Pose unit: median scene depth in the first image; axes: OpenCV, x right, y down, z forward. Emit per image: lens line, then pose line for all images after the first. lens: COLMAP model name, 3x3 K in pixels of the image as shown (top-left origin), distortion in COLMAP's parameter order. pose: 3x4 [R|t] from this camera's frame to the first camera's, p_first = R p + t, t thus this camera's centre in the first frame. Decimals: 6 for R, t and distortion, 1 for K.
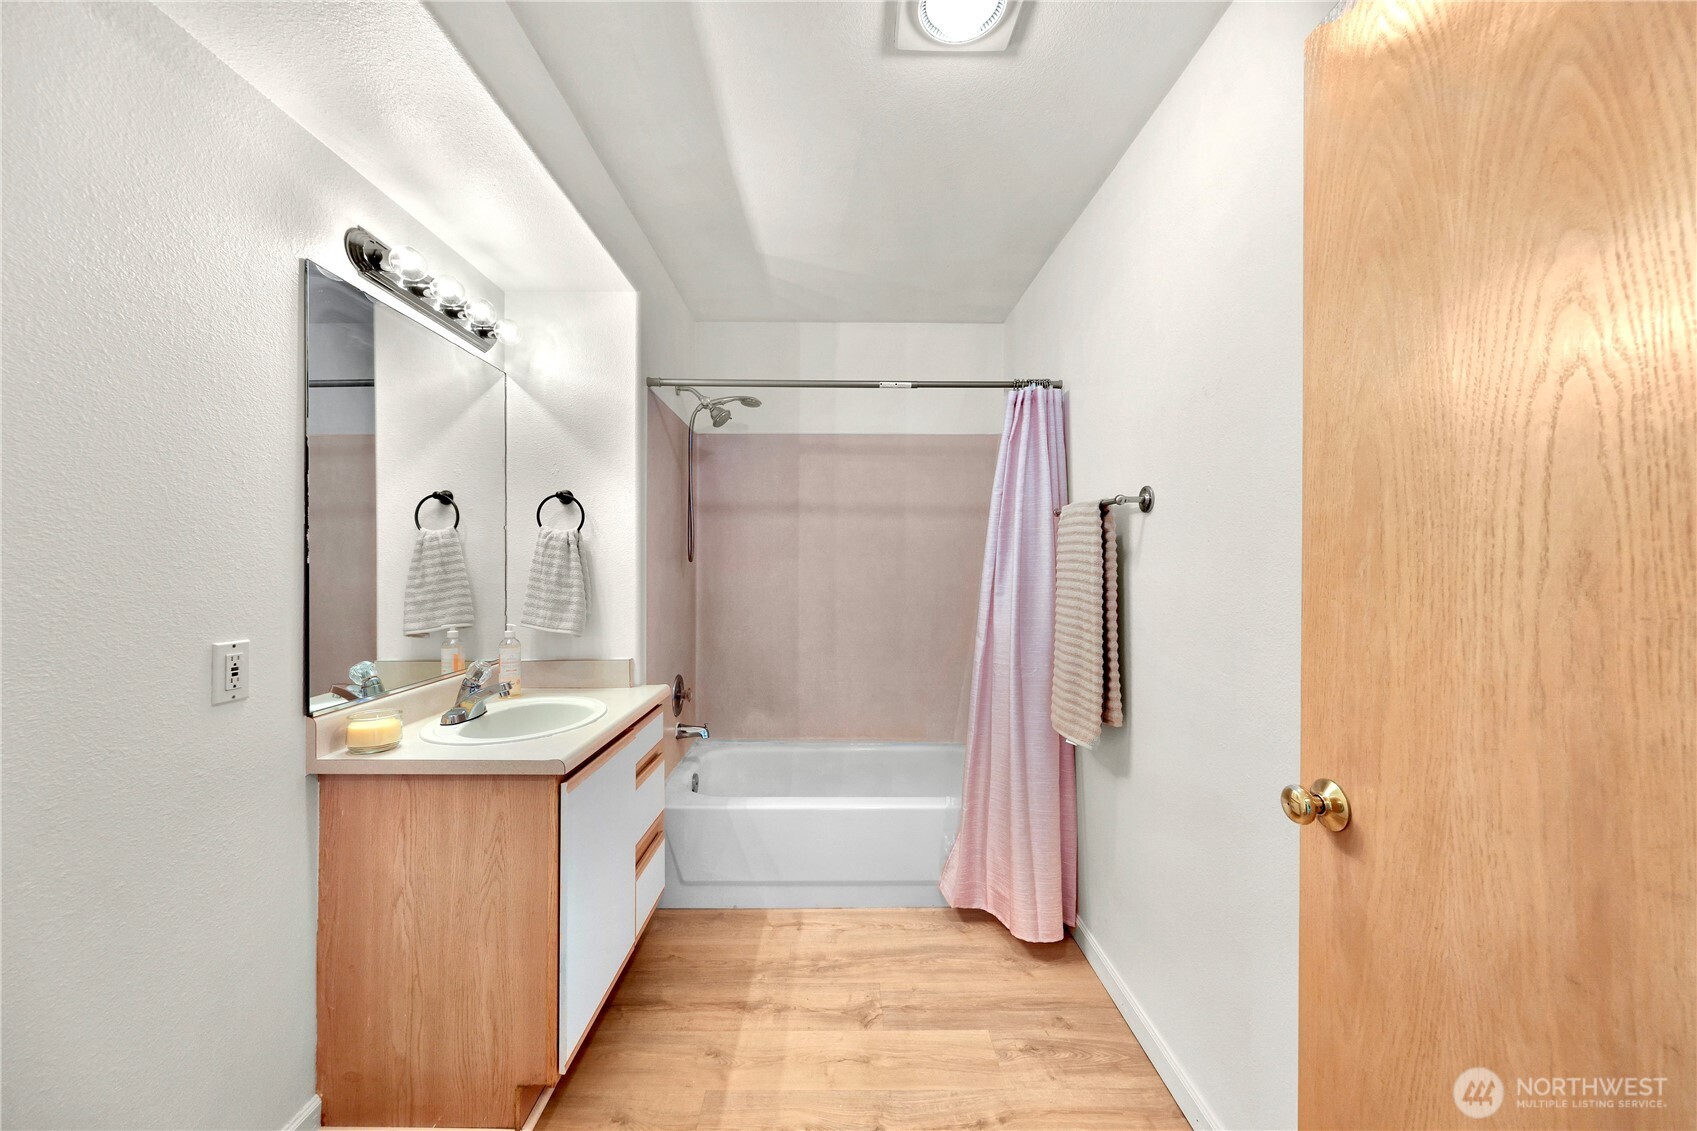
lens RADIAL K [[640.6, 0, 881.4], [0, 640.6, 560.0], [0, 0, 1]] dist [-0.000924, 0.000558]
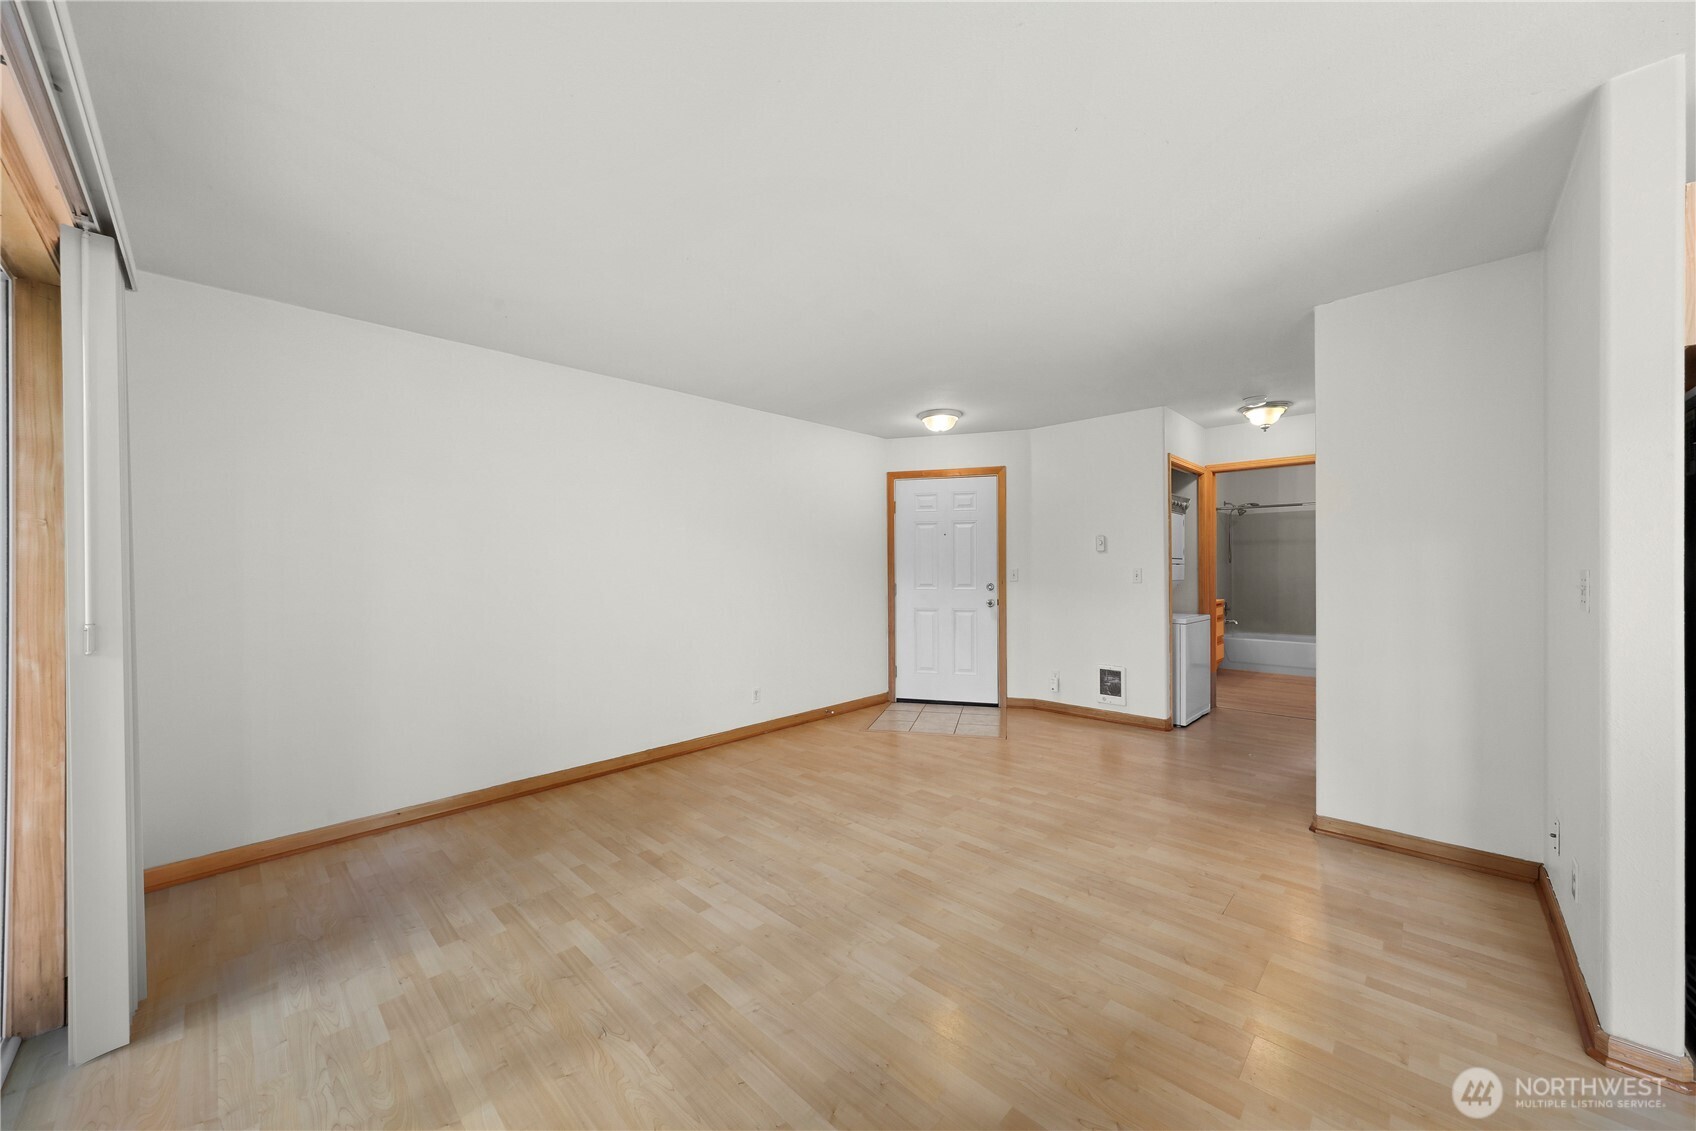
lens RADIAL K [[604.5, 0, 842.5], [0, 604.5, 569.1], [0, 0, 1]] dist [0.001352, 0.000051]
pose [[0.710513, -0.003904, -0.703674, 0.512028], [0.005297, 0.999986, -0.000199, 0.028903], [0.703664, -0.003586, 0.710523, -2.971969]]
